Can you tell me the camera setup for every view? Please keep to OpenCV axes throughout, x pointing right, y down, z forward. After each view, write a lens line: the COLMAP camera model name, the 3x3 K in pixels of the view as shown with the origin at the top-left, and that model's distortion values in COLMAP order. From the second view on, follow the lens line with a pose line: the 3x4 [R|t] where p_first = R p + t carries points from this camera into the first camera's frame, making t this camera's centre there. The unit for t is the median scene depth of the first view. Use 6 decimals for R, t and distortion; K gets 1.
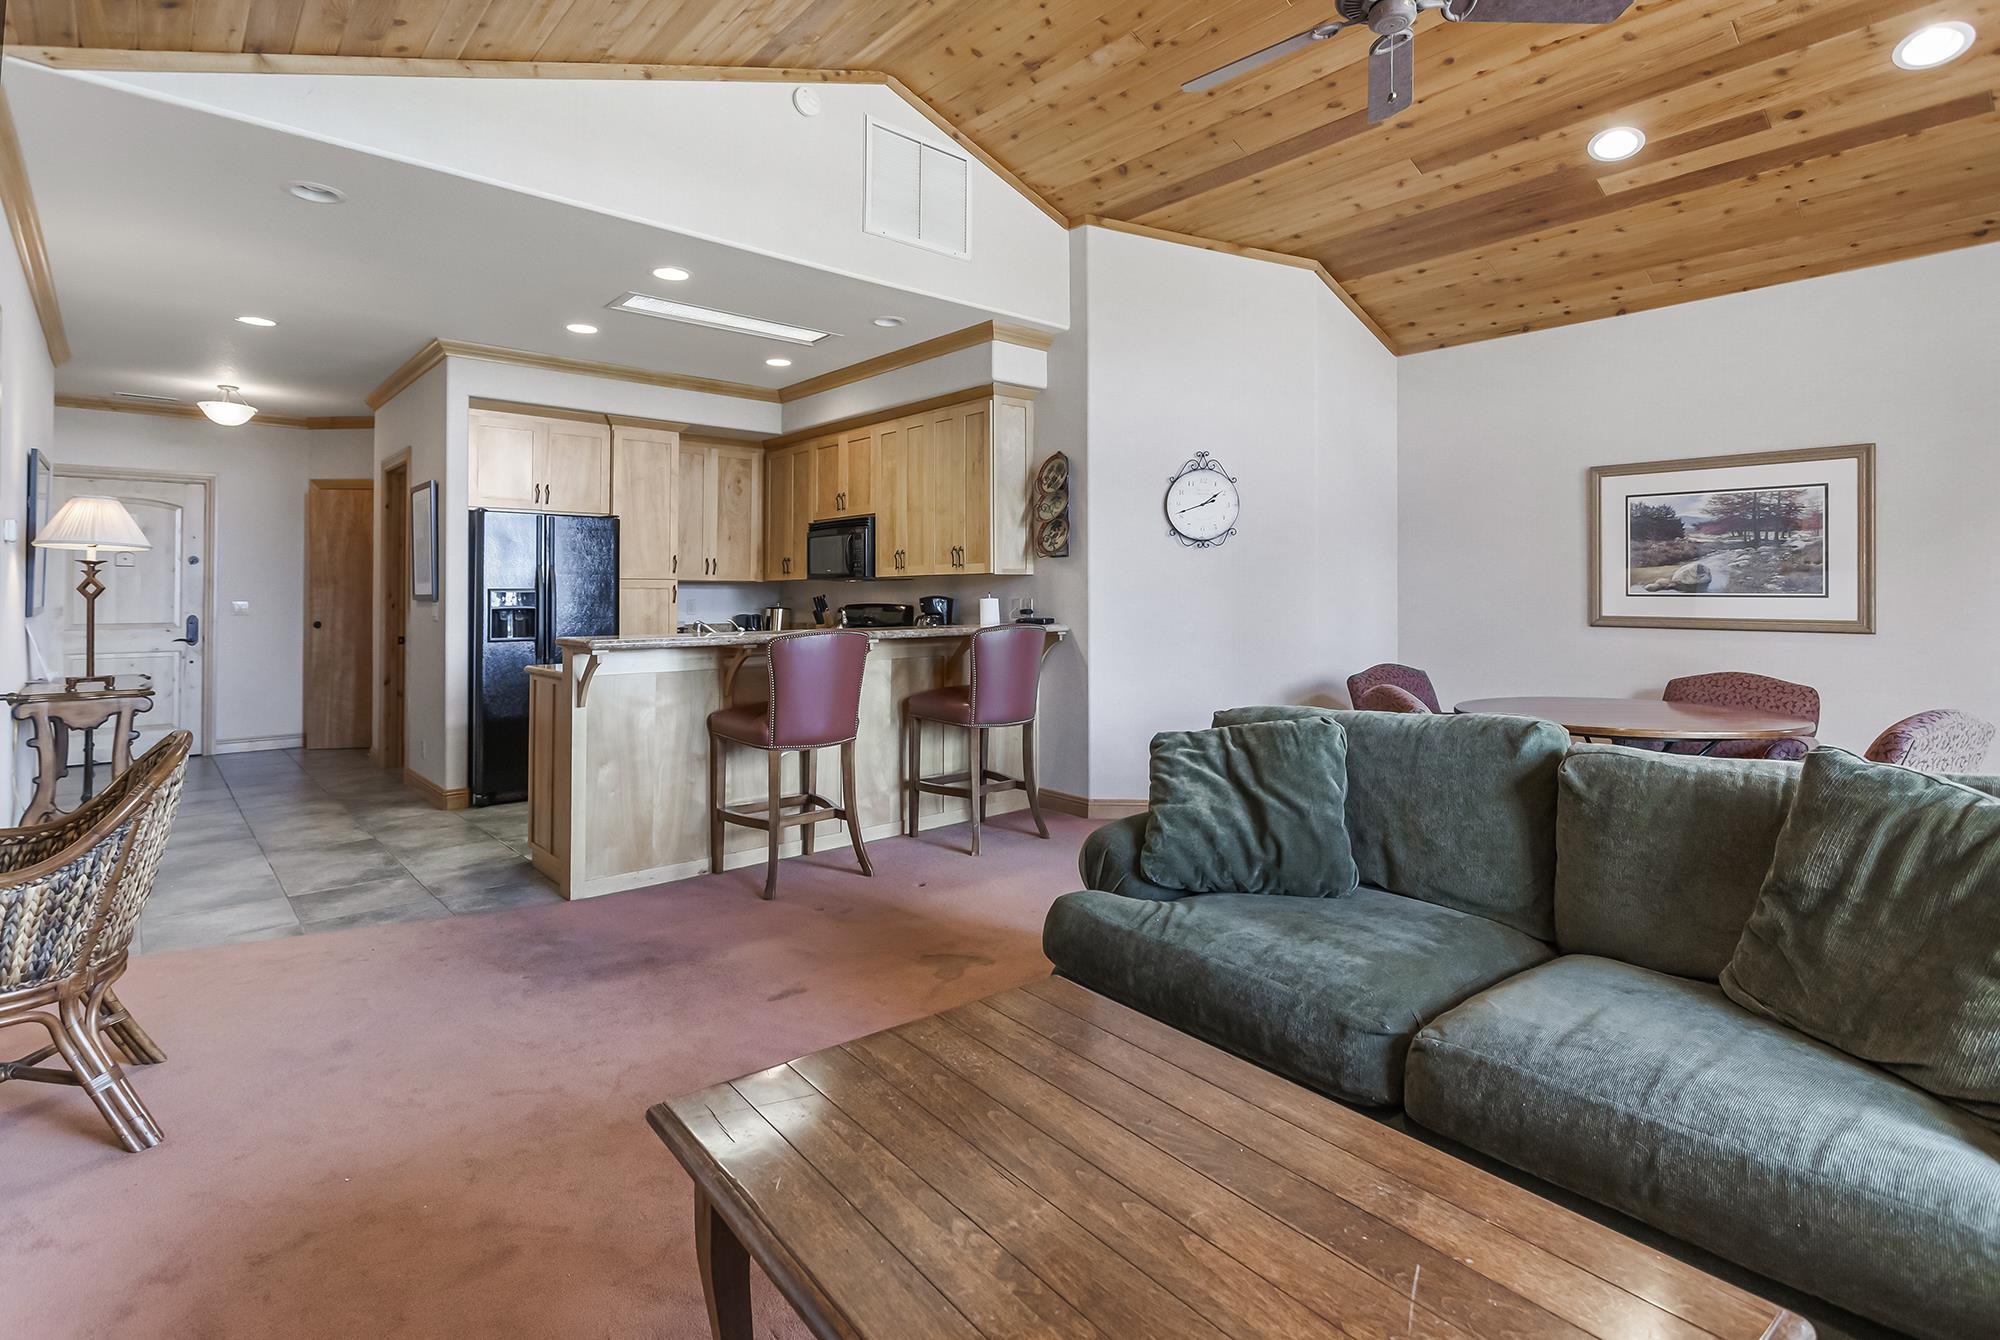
lens RADIAL K [[980.1, 0, 1002.8], [0, 980.1, 568.1], [0, 0, 1]] dist [0.004160, 0.000808]
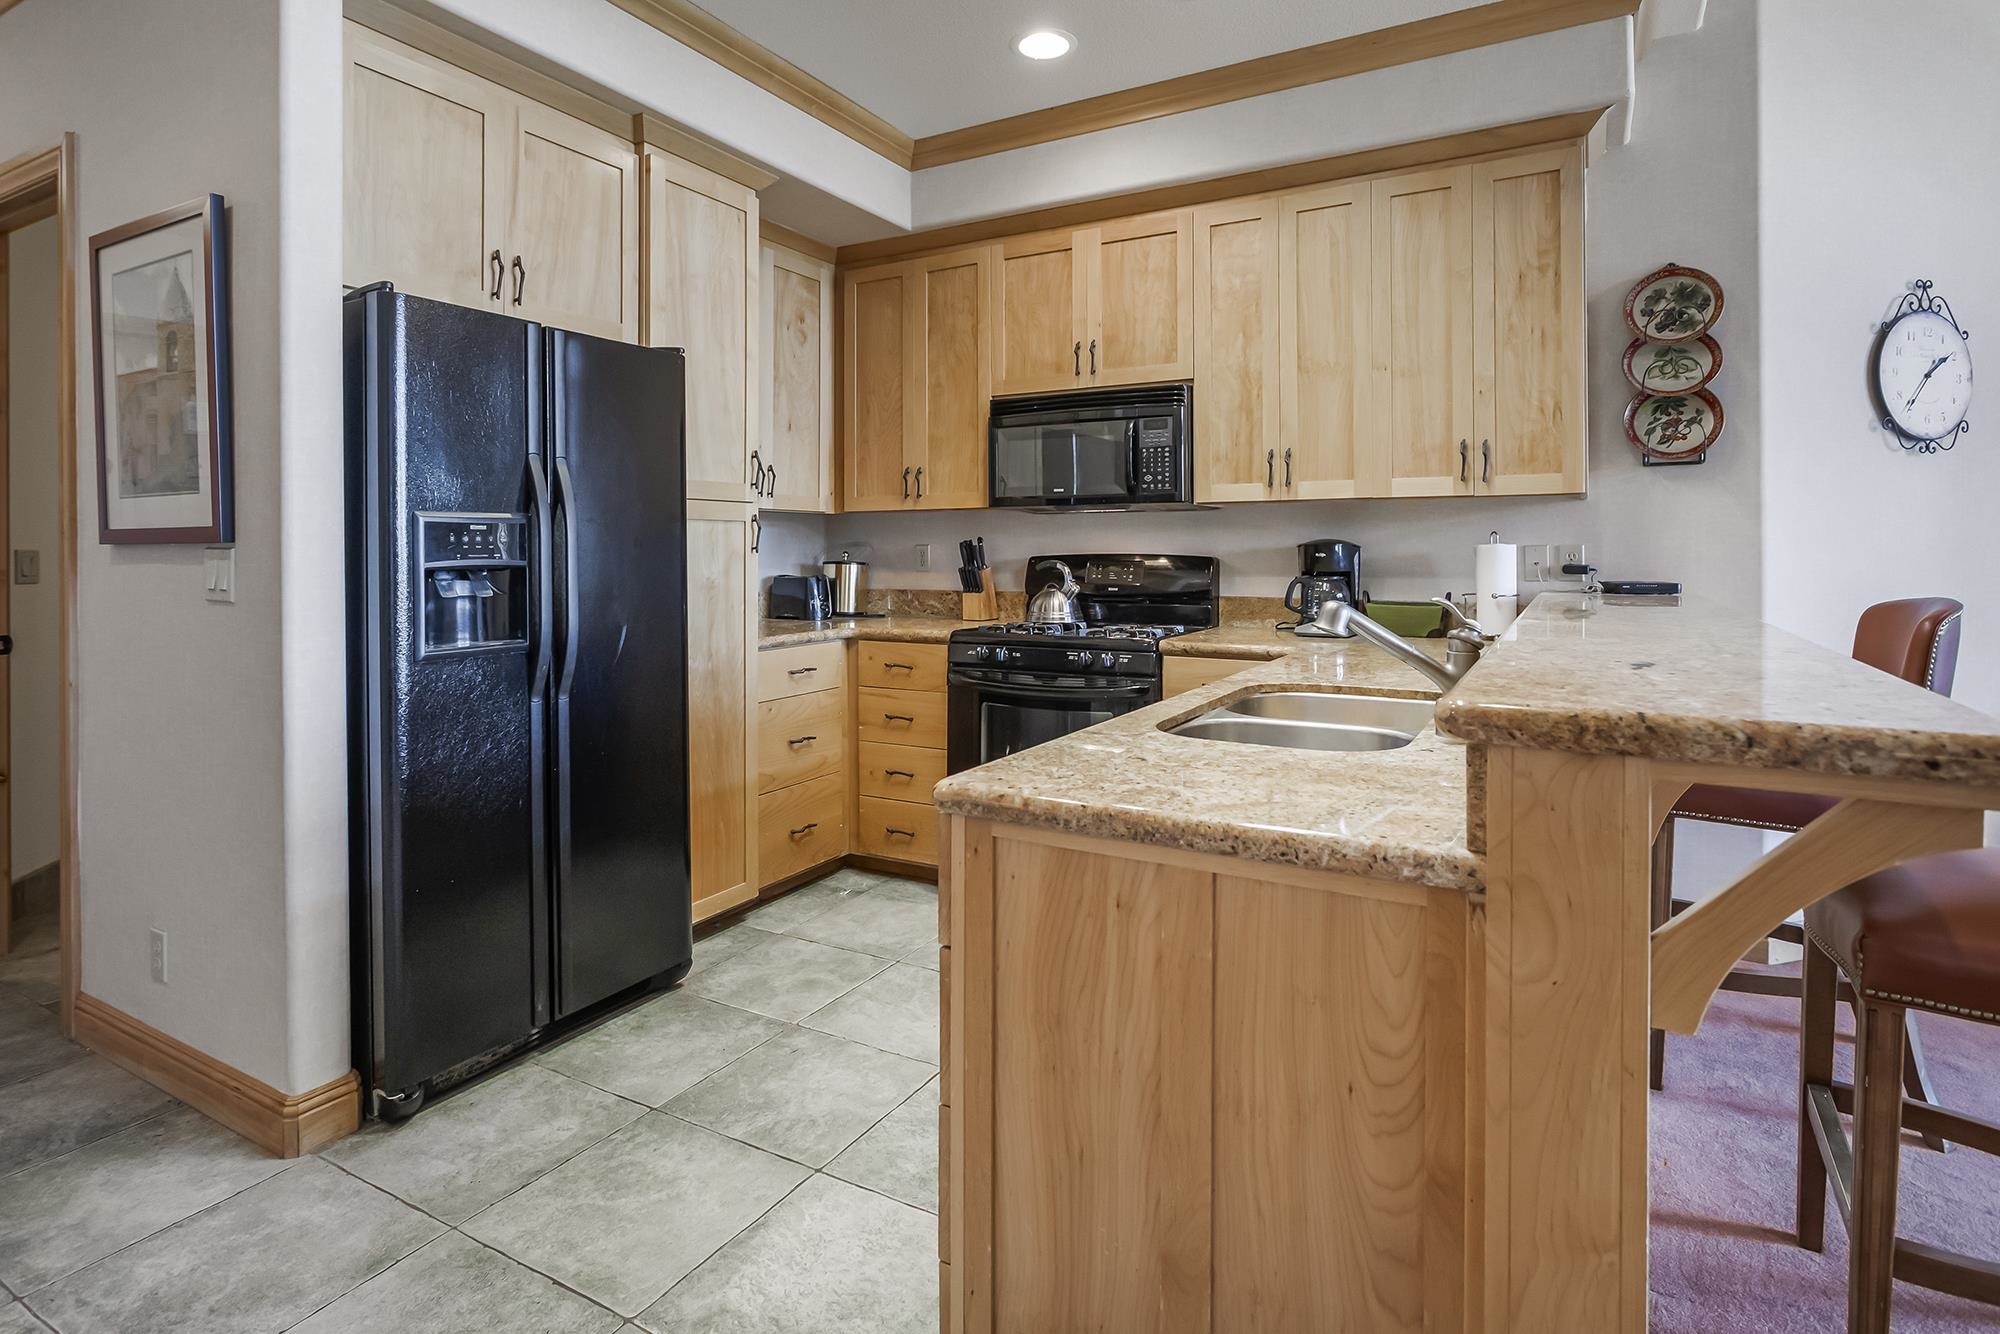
lens RADIAL K [[1031.3, 0, 1011.1], [0, 1031.3, 544.2], [0, 0, 1]] dist [-0.005540, -0.001033]
pose [[0.945454, 0.003687, 0.325735, -0.411201], [-0.011733, 0.999673, 0.022738, 0.020567], [-0.325544, -0.025320, 0.945188, 0.536294]]
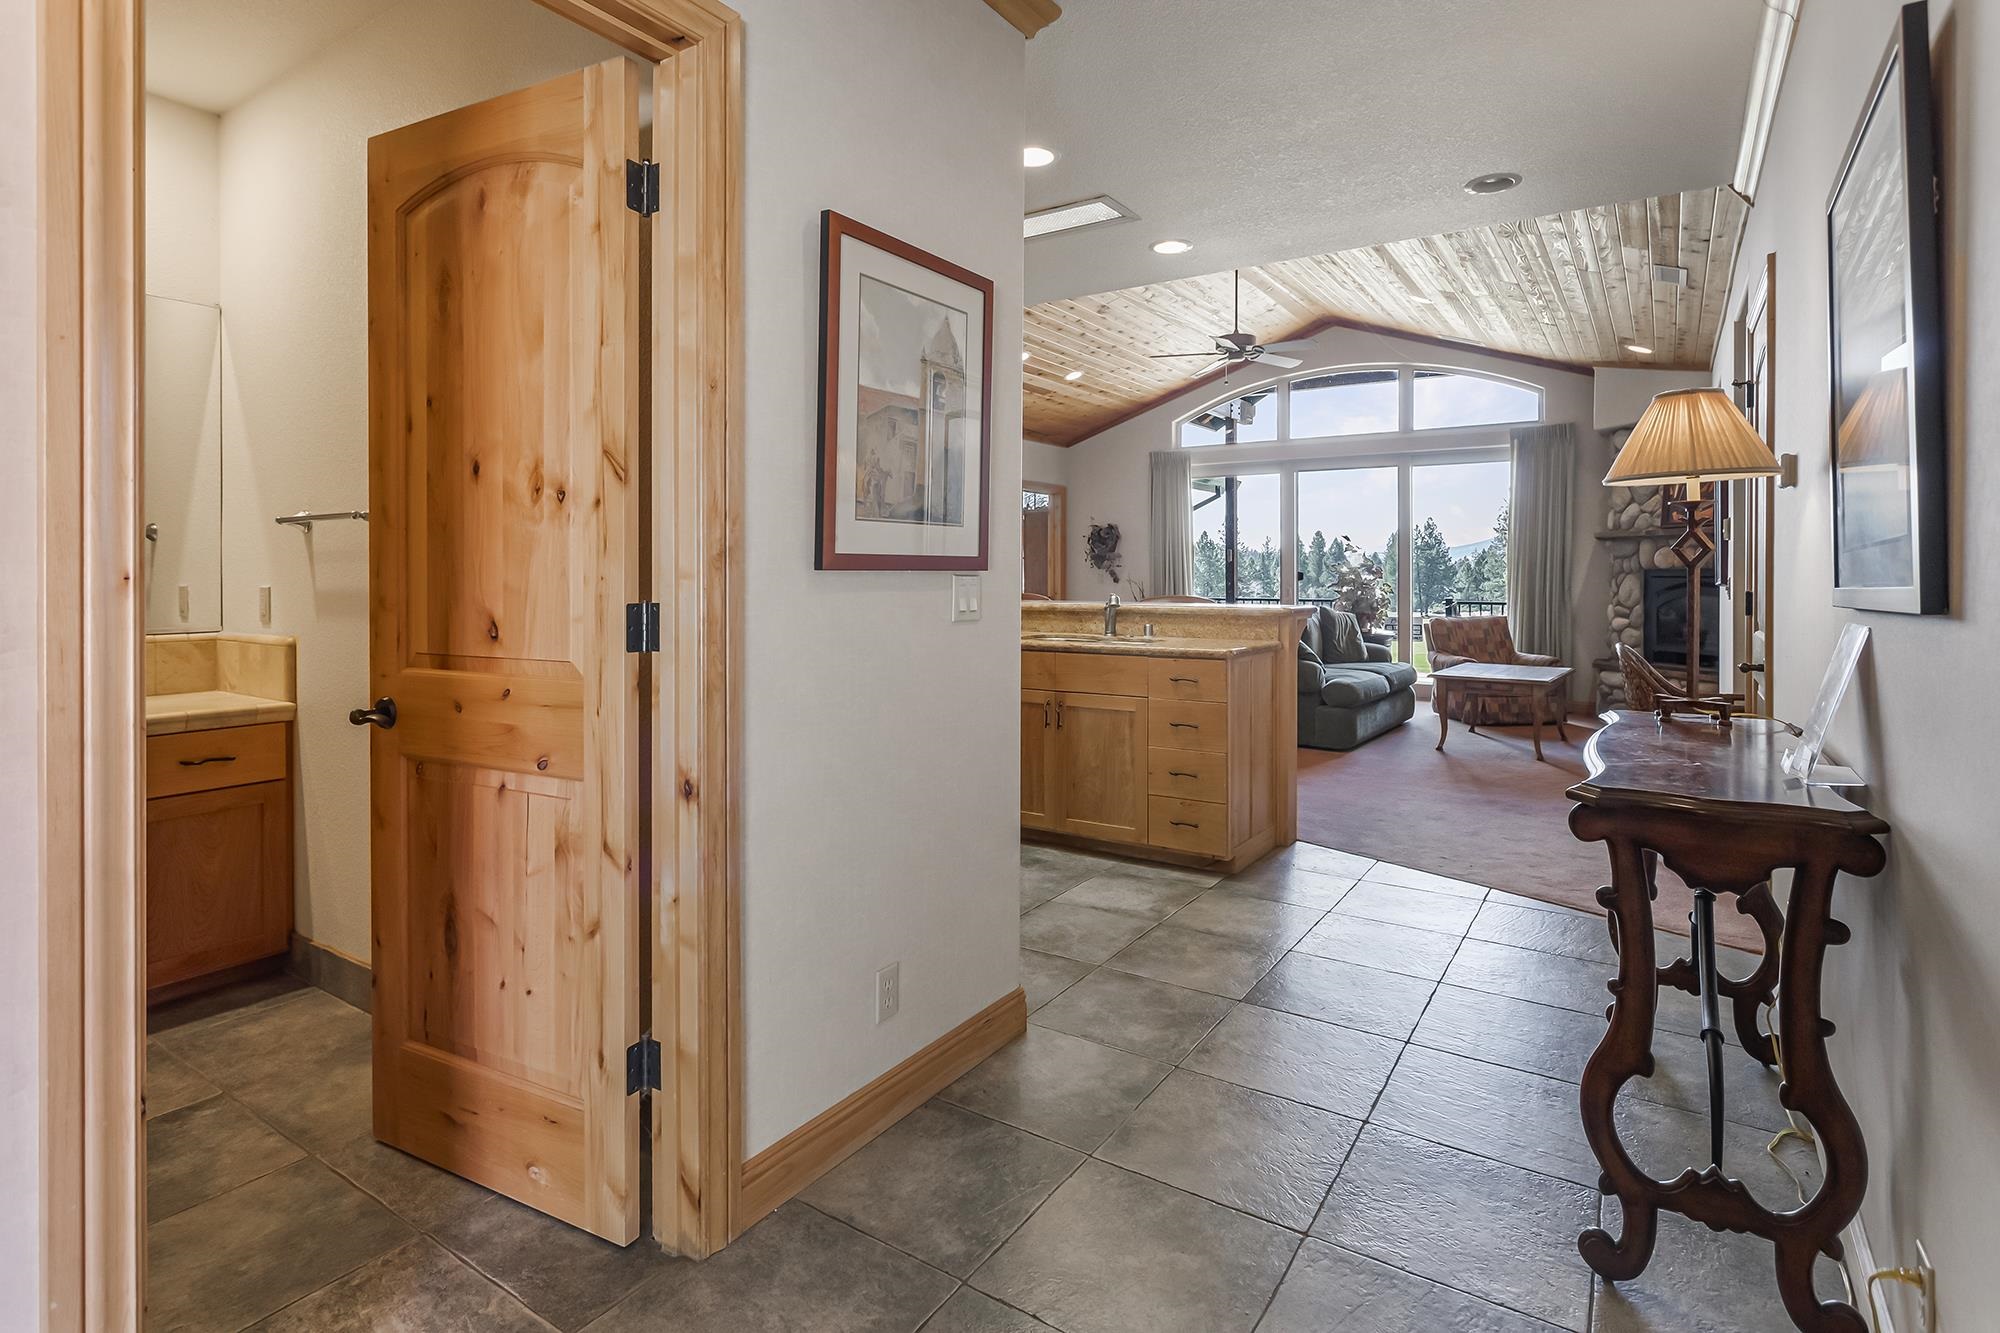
lens RADIAL K [[997.4, 0, 1003.9], [0, 997.4, 564.2], [0, 0, 1]] dist [0.001407, 0.000127]
pose [[-0.258440, 0.013177, 0.965937, -0.937851], [-0.028411, 0.999371, -0.021235, 0.036129], [-0.965609, -0.032931, -0.257903, 1.042712]]
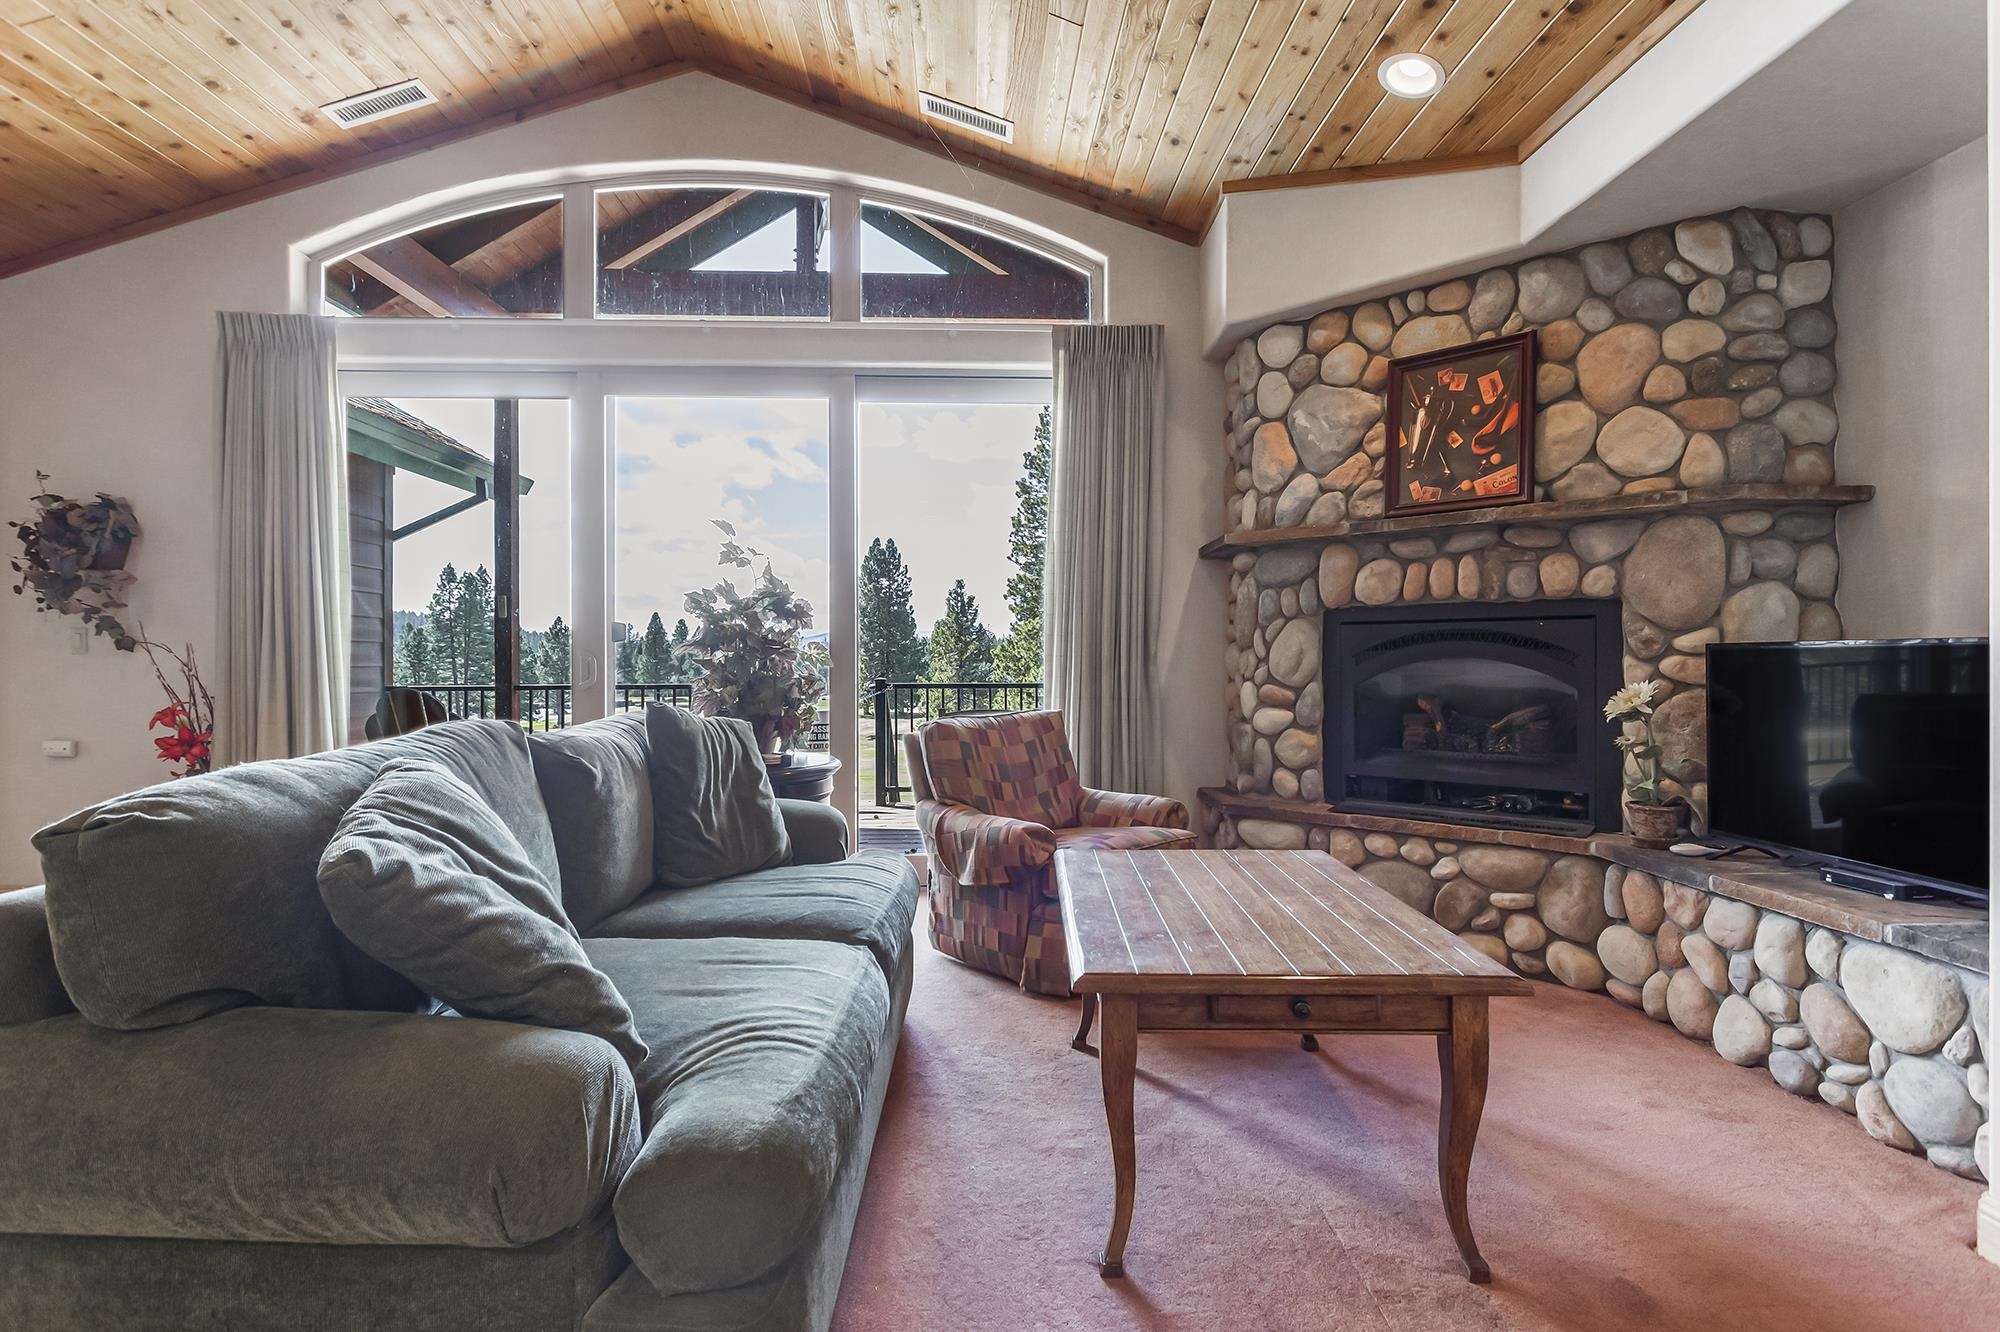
lens RADIAL K [[978.4, 0, 1000.8], [0, 978.4, 653.8], [0, 0, 1]] dist [-0.000006, 0.001157]
pose [[-0.772589, 0.012045, 0.634792, -0.134908], [-0.011897, 0.999370, -0.033442, 0.043413], [-0.634795, -0.033390, -0.771959, 0.513282]]
